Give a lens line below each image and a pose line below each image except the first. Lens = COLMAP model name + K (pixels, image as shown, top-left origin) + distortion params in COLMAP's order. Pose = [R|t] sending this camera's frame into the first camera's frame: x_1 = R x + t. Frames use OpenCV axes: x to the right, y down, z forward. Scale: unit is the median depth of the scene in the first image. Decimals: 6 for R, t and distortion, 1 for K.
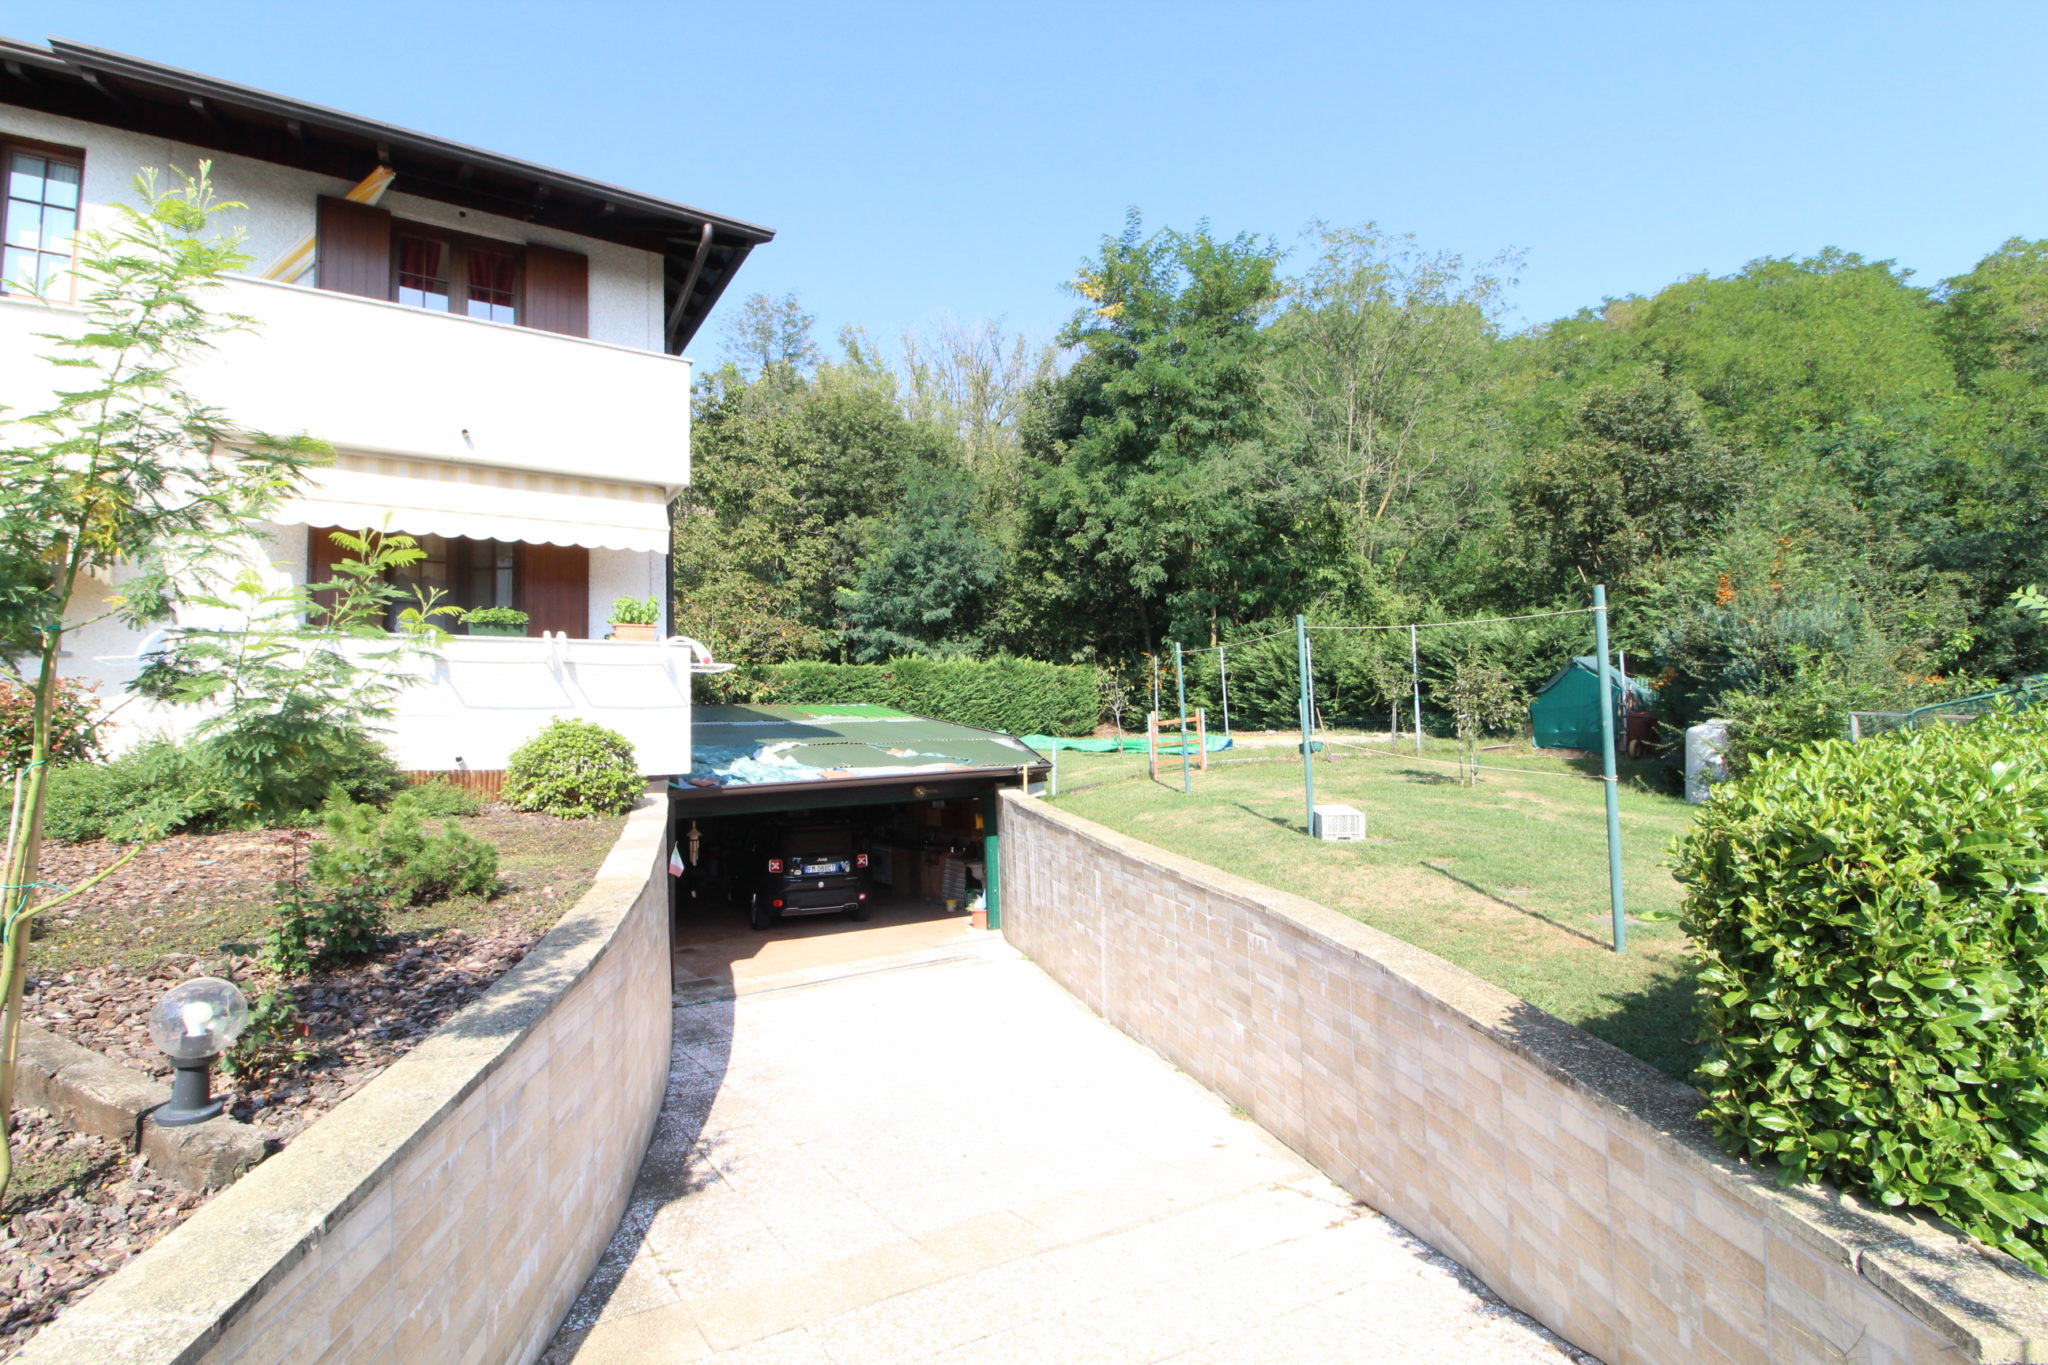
lens RADIAL K [[954.4, 0, 1024.0], [0, 954.4, 682.5], [0, 0, 1]] dist [0.002097, -0.013367]
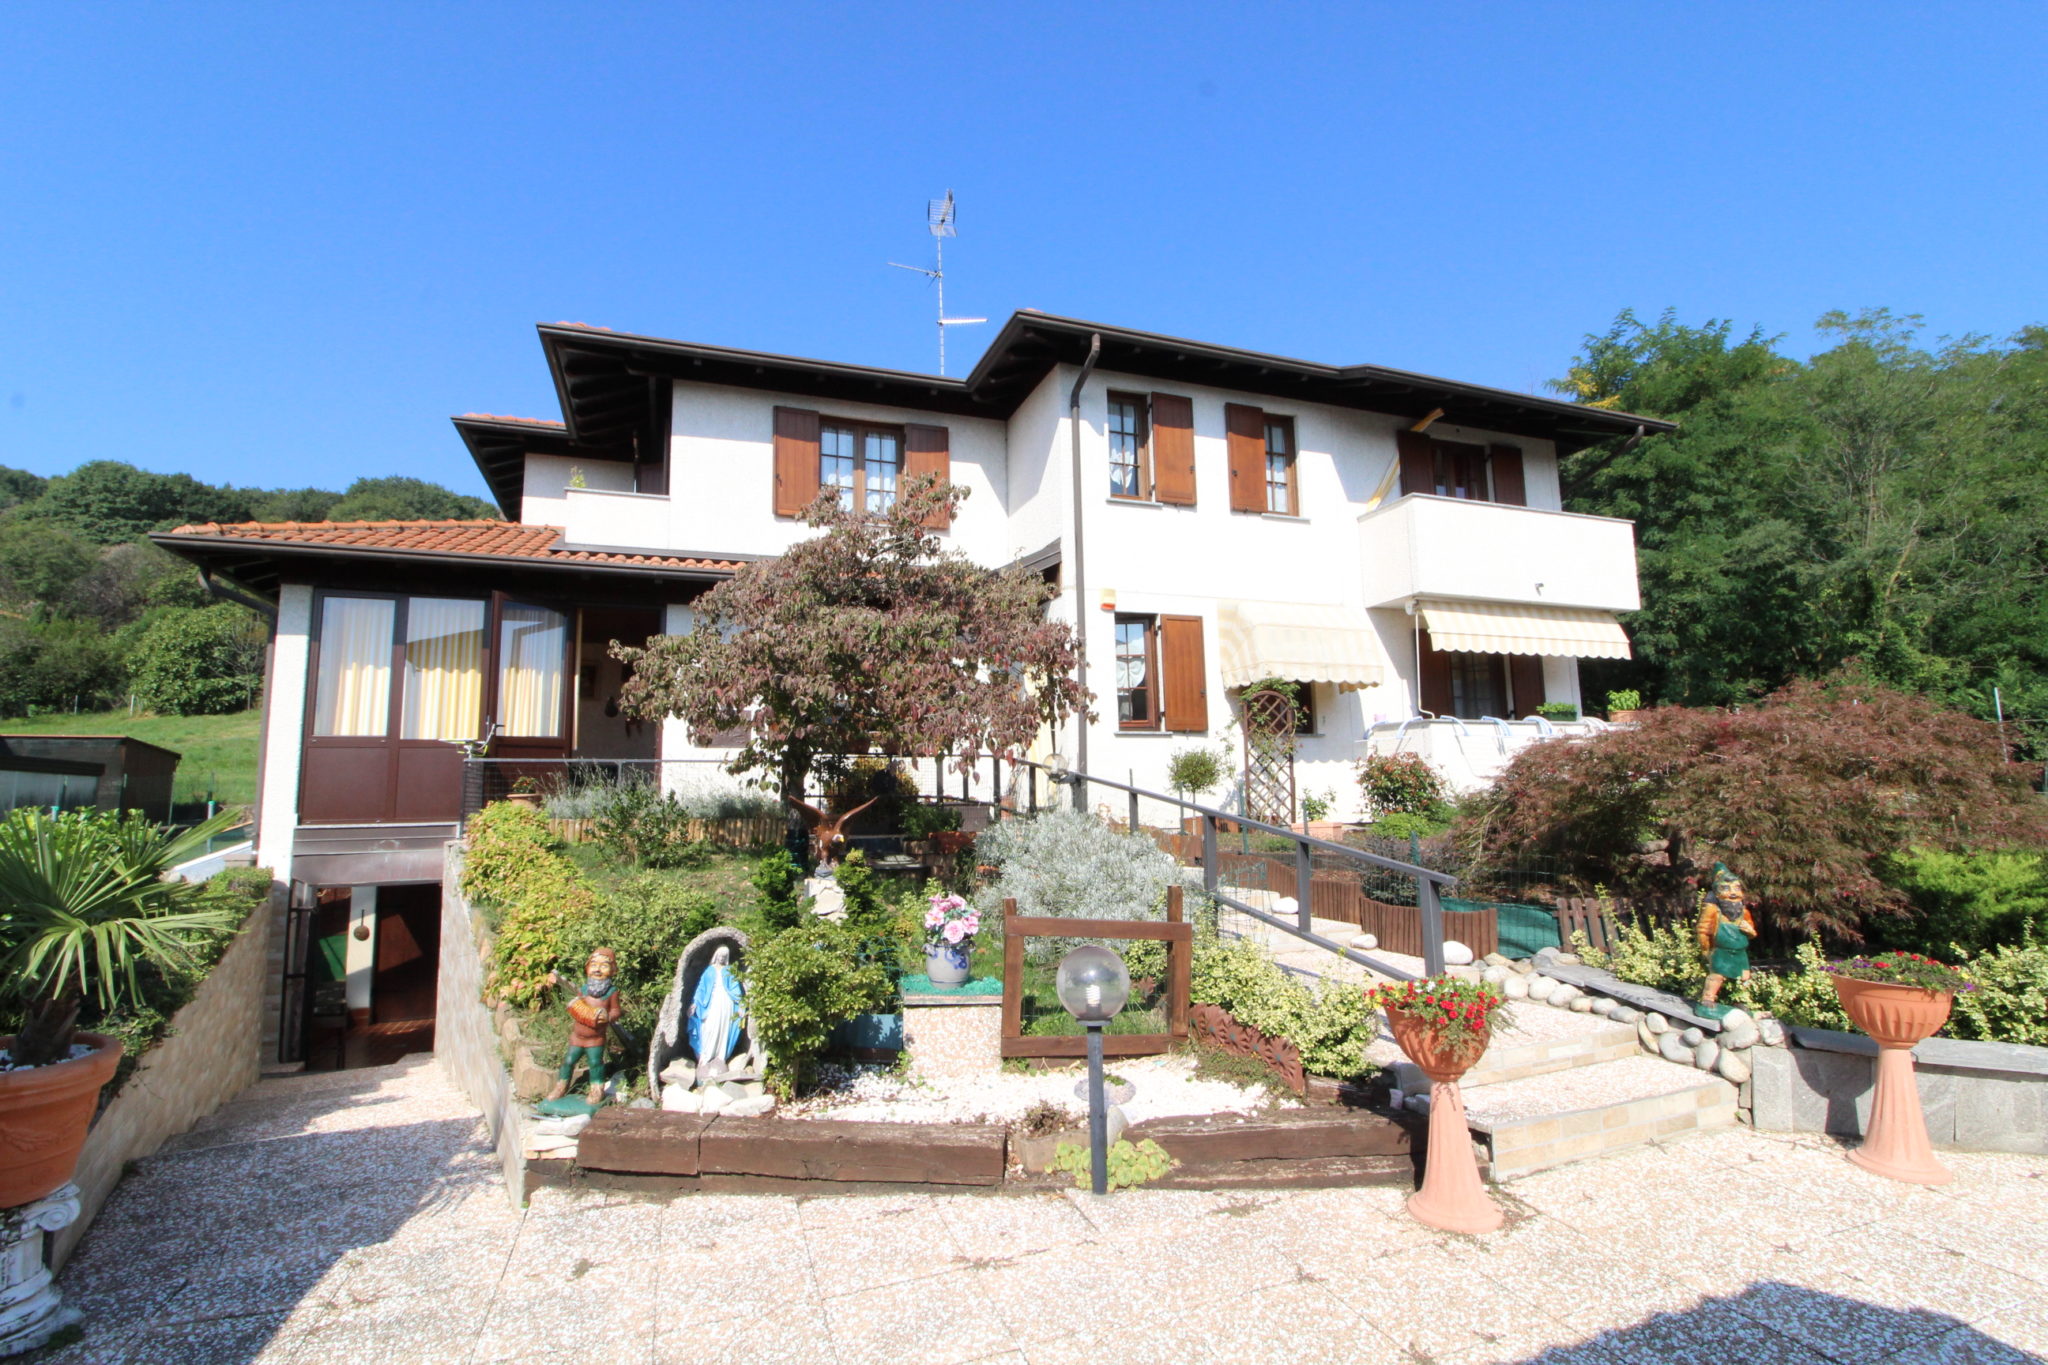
lens RADIAL K [[954.4, 0, 1024.0], [0, 954.4, 682.5], [0, 0, 1]] dist [0.002097, -0.013367]
pose [[0.977536, -0.015571, -0.210193, -0.360392], [0.004089, 0.998481, -0.054950, -0.010819], [0.210729, 0.052856, 0.976114, -0.211331]]
